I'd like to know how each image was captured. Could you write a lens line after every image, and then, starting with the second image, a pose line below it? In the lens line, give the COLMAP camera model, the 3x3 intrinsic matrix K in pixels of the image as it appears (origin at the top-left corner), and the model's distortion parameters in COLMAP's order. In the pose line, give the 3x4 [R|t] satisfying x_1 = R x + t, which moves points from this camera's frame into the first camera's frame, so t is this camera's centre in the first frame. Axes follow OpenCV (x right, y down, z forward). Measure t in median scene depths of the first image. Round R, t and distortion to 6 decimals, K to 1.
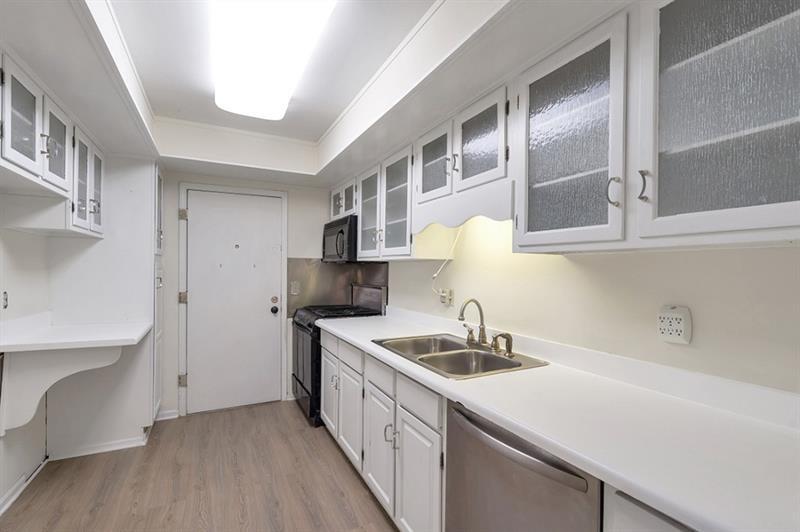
lens RADIAL K [[369.4, 0, 400.0], [0, 369.4, 266.0], [0, 0, 1]] dist [-0.000477, -0.000076]
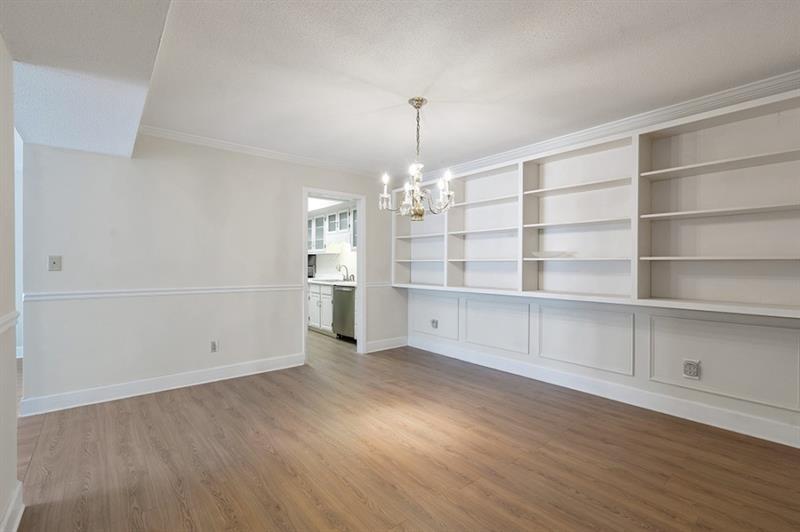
lens RADIAL K [[369.4, 0, 400.0], [0, 369.4, 266.0], [0, 0, 1]] dist [-0.000477, -0.000076]
pose [[0.977587, -0.011141, 0.210236, -0.005896], [0.008577, 0.999877, 0.013104, 0.052058], [-0.210356, -0.011007, 0.977563, -2.136359]]
